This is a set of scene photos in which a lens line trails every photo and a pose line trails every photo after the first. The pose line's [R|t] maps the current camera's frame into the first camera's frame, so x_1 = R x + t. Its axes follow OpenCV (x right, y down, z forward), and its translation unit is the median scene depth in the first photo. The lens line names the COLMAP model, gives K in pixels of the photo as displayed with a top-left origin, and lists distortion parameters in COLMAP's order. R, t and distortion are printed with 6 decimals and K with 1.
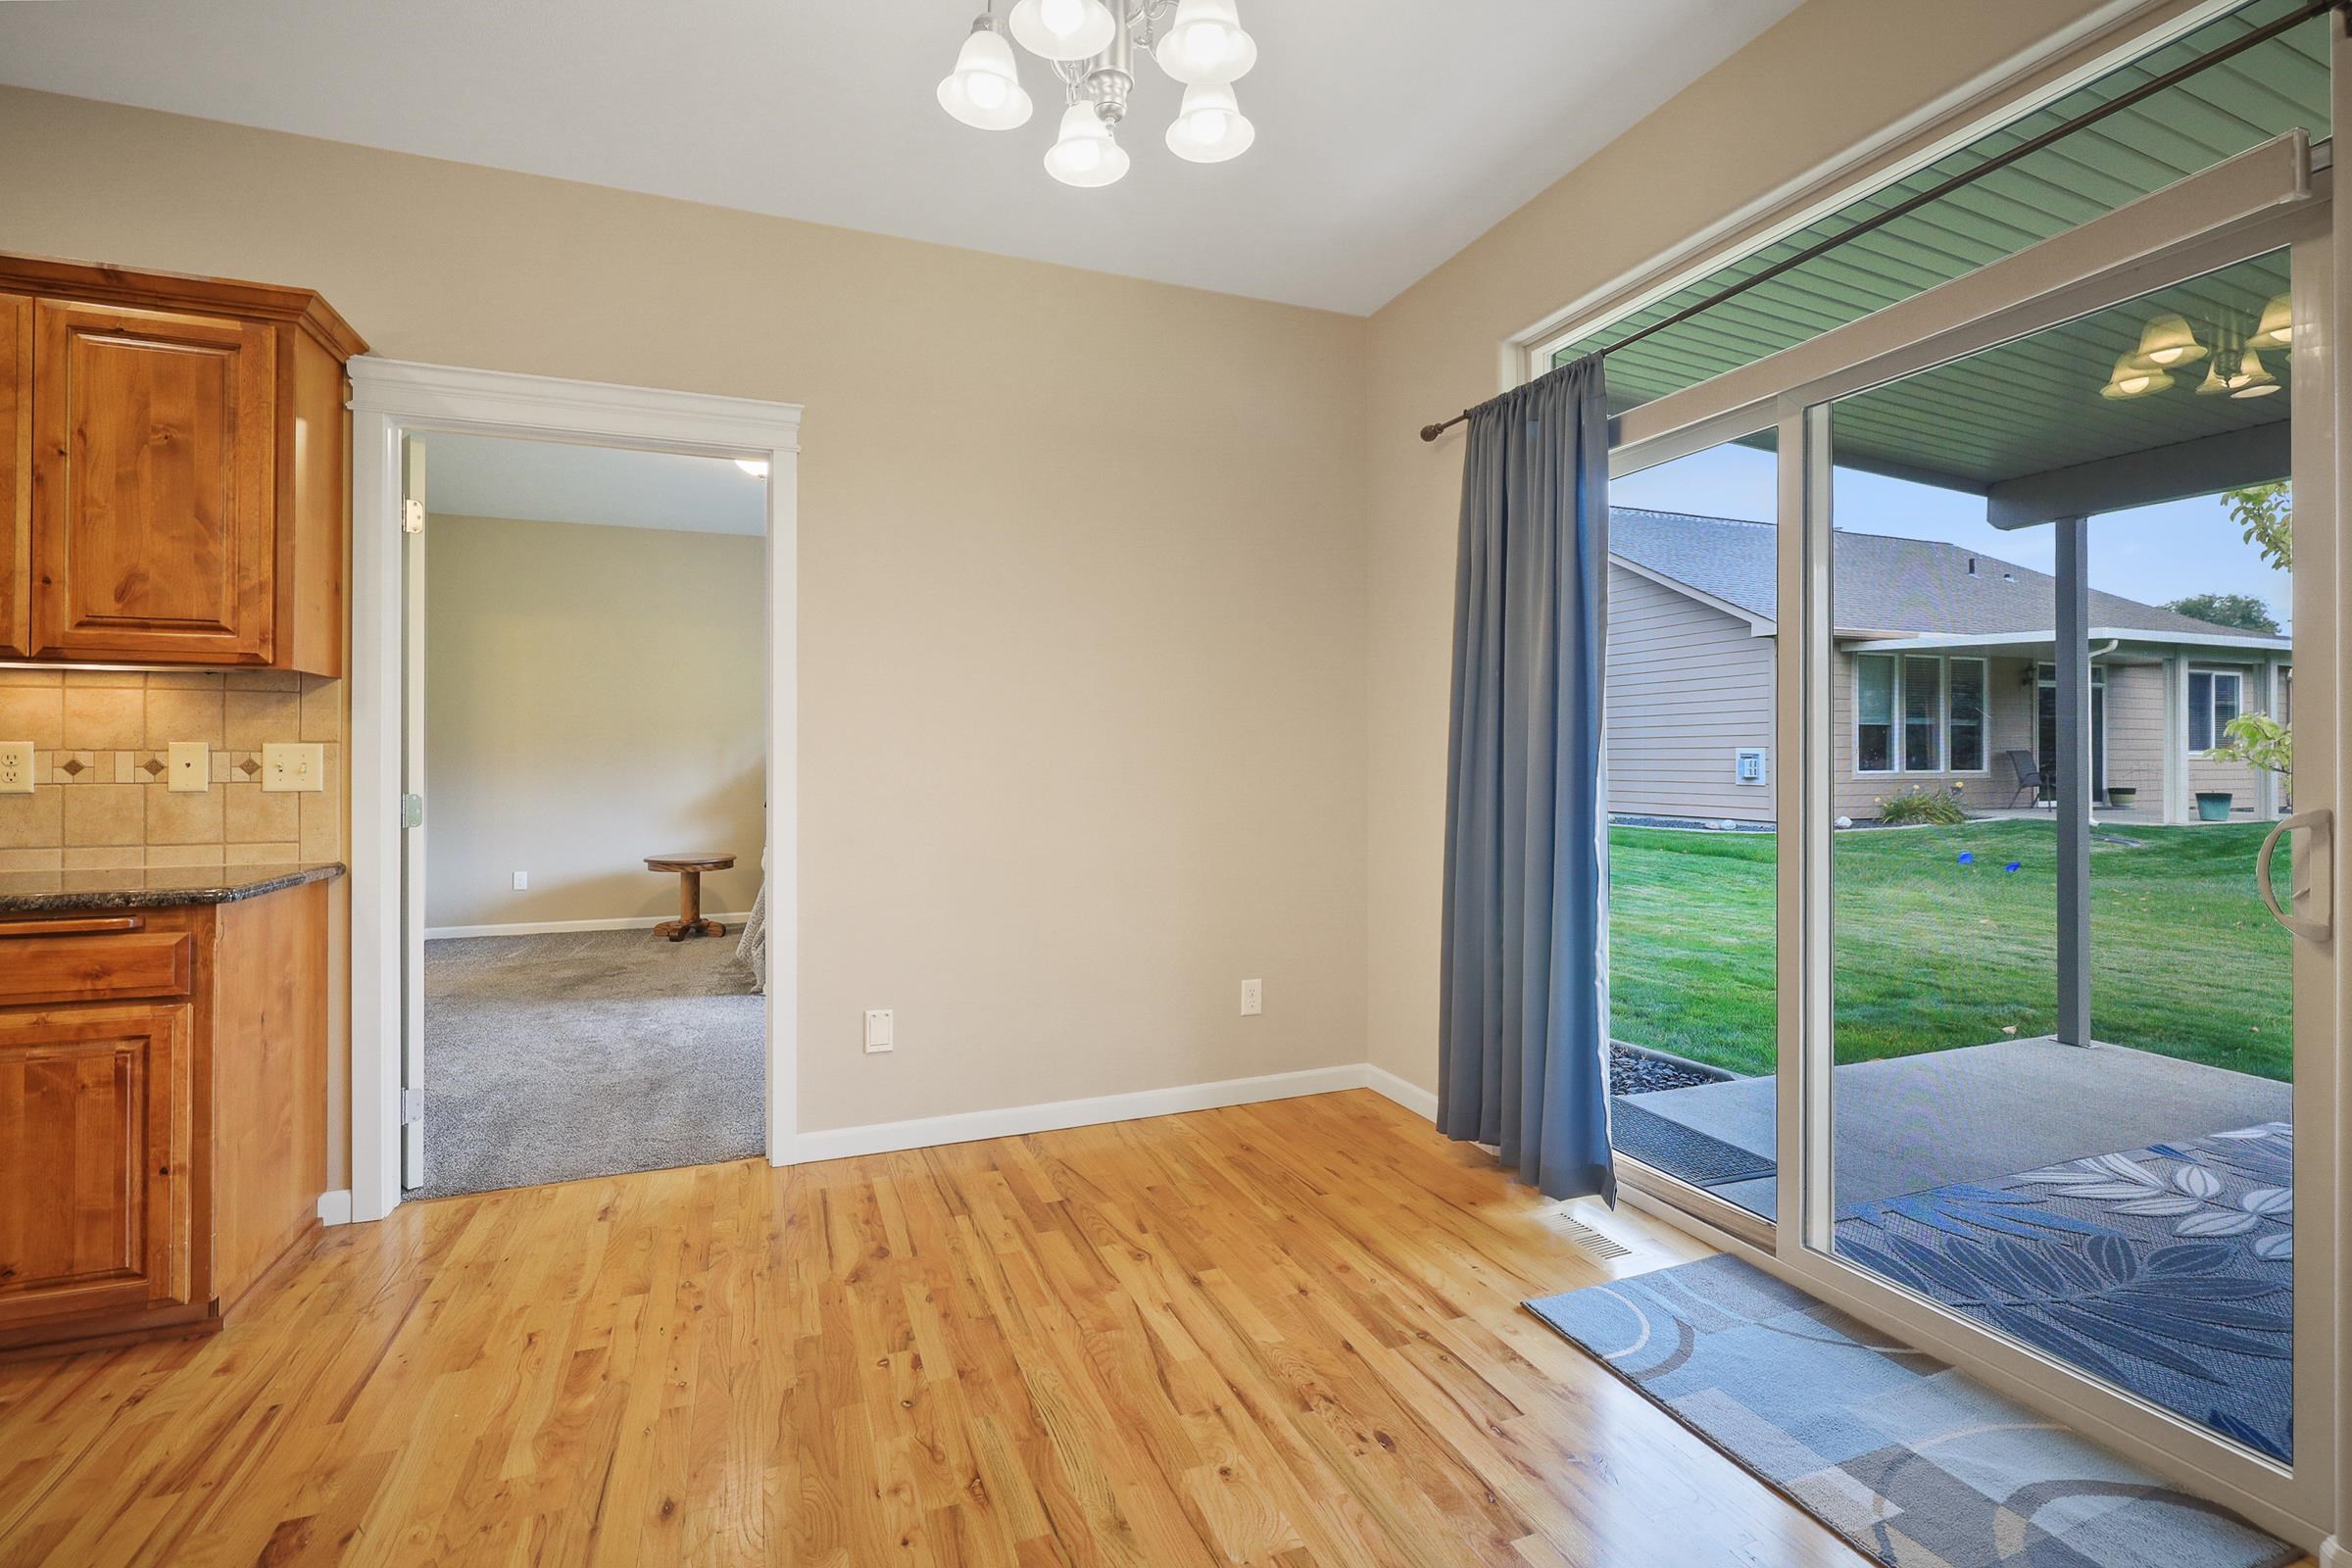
lens RADIAL K [[1044.1, 0, 1179.9], [0, 1044.1, 767.6], [0, 0, 1]] dist [-0.004790, -0.000245]
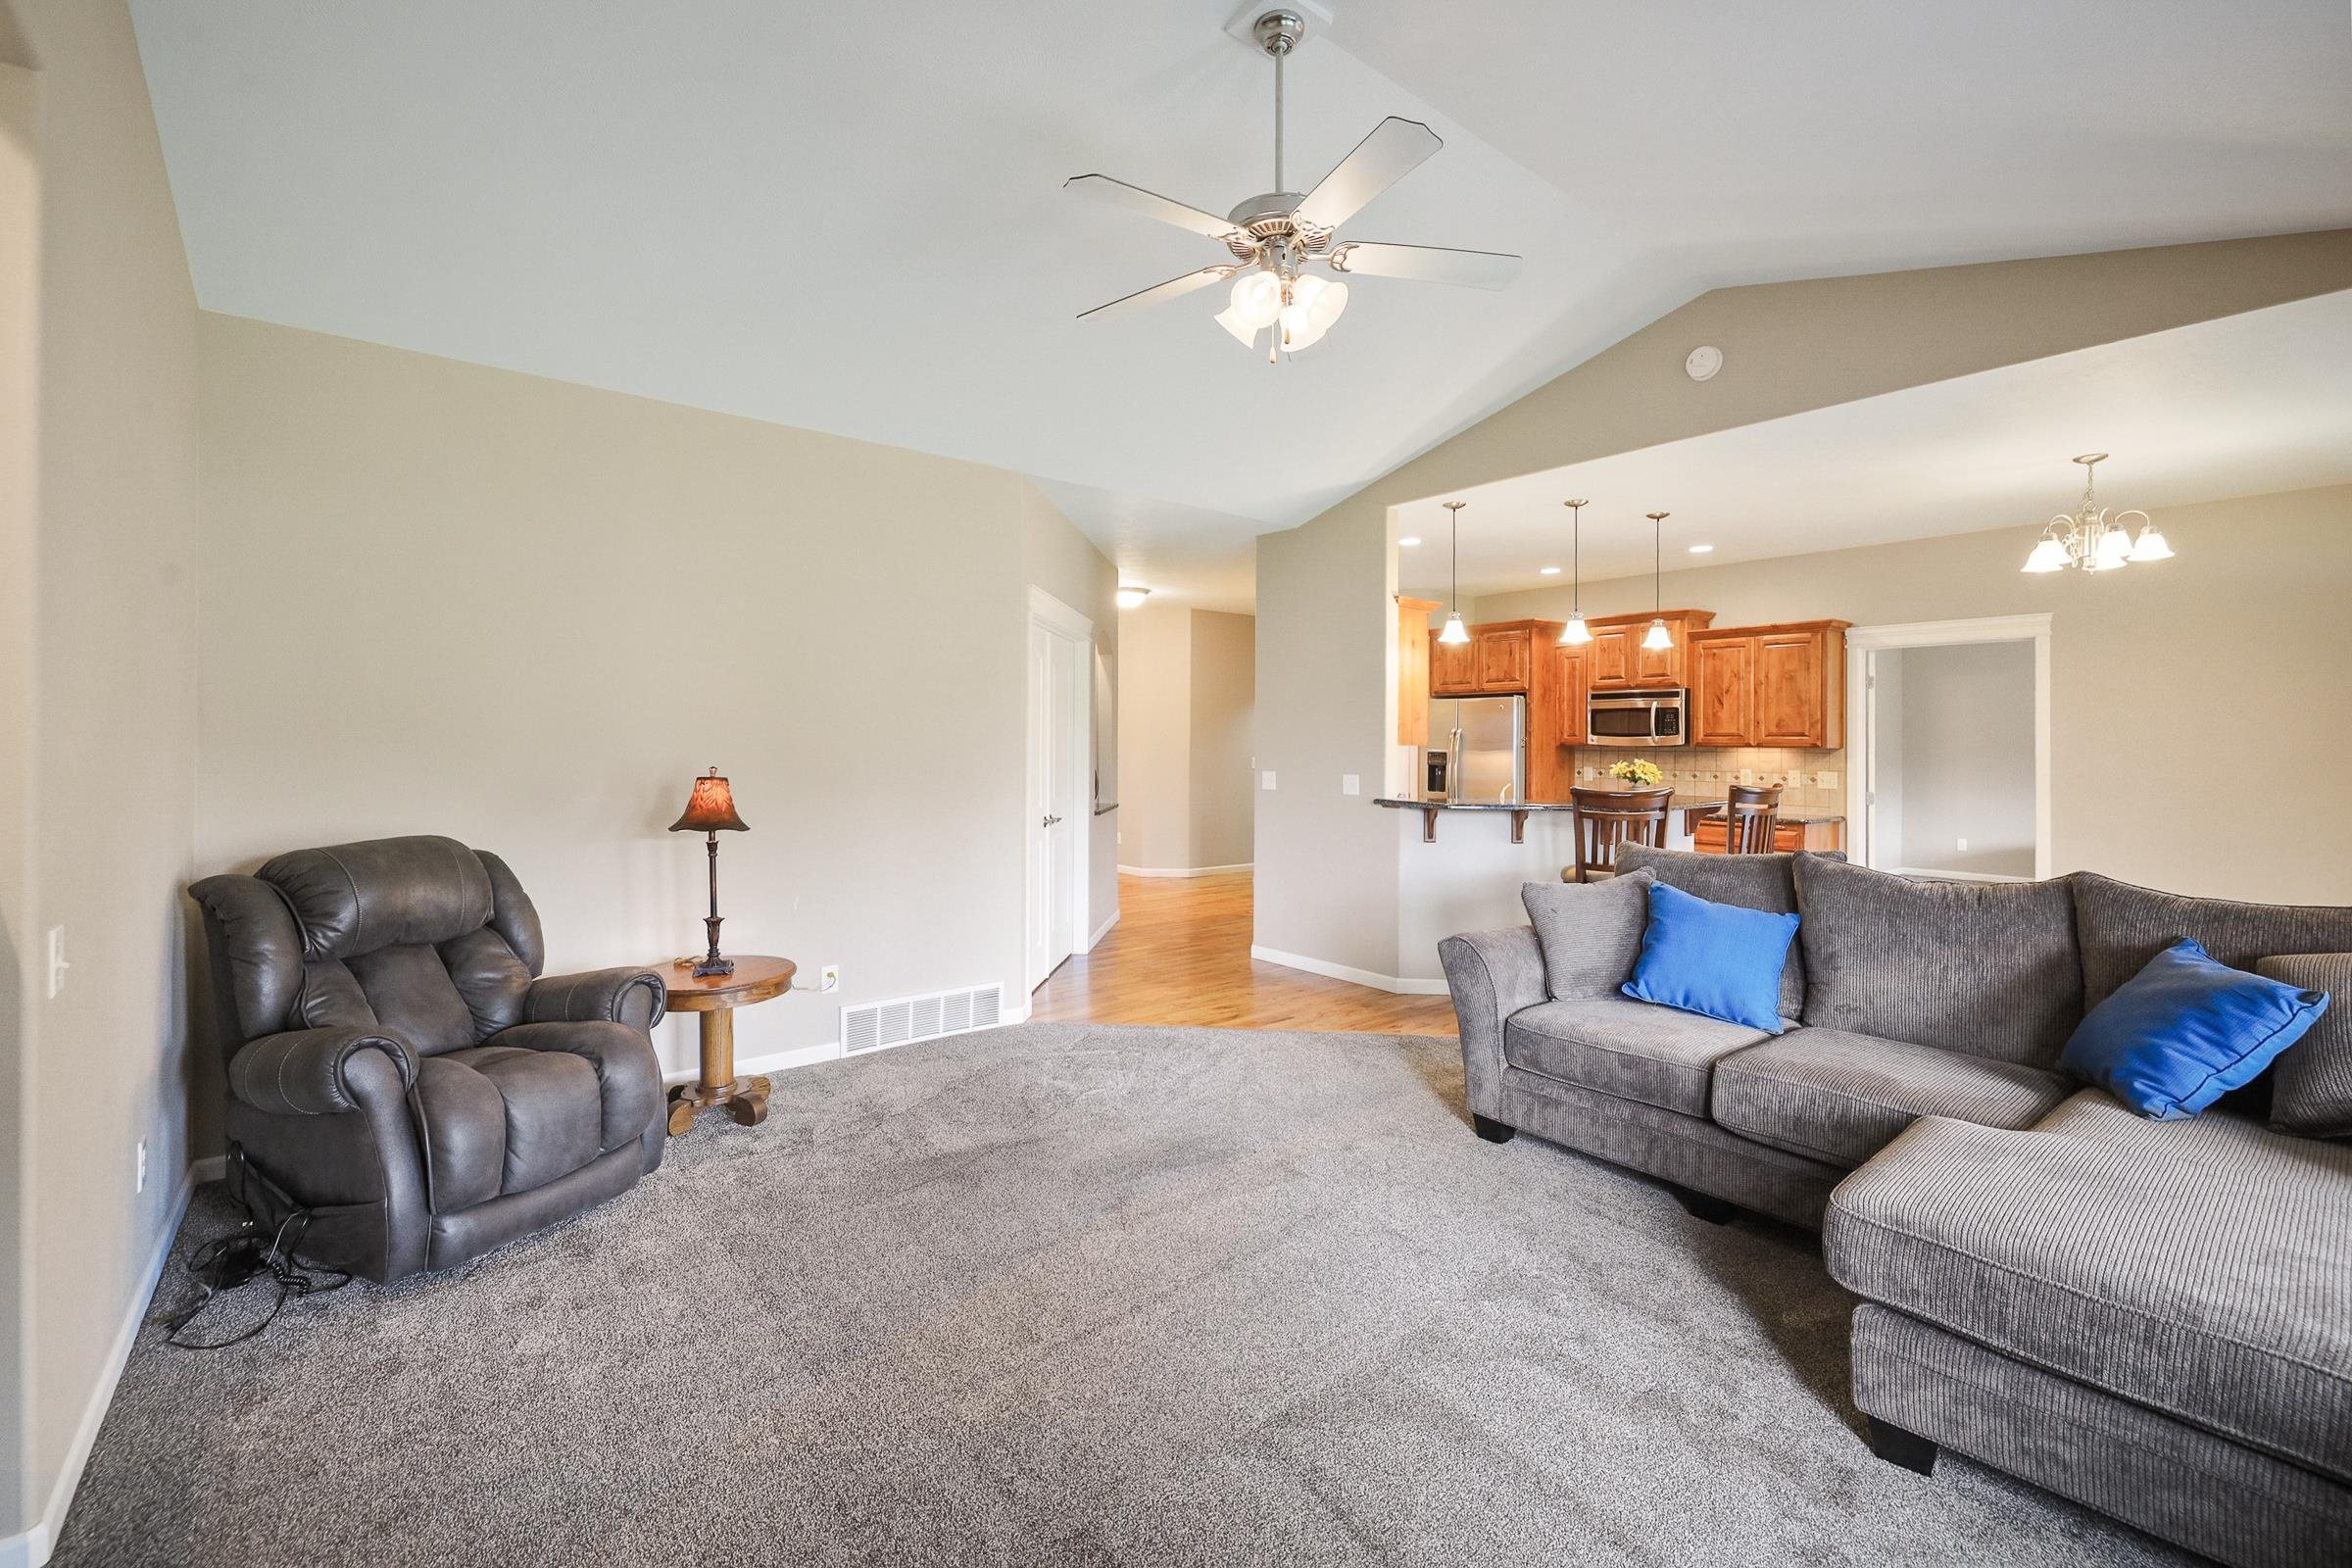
lens RADIAL K [[986.8, 0, 1173.2], [0, 986.8, 742.2], [0, 0, 1]] dist [-0.003507, 0.000032]
pose [[0.278576, -0.004292, -0.960405, 1.316254], [-0.004607, 0.999973, -0.005806, -0.086383], [0.960403, 0.006042, 0.278548, -1.561497]]
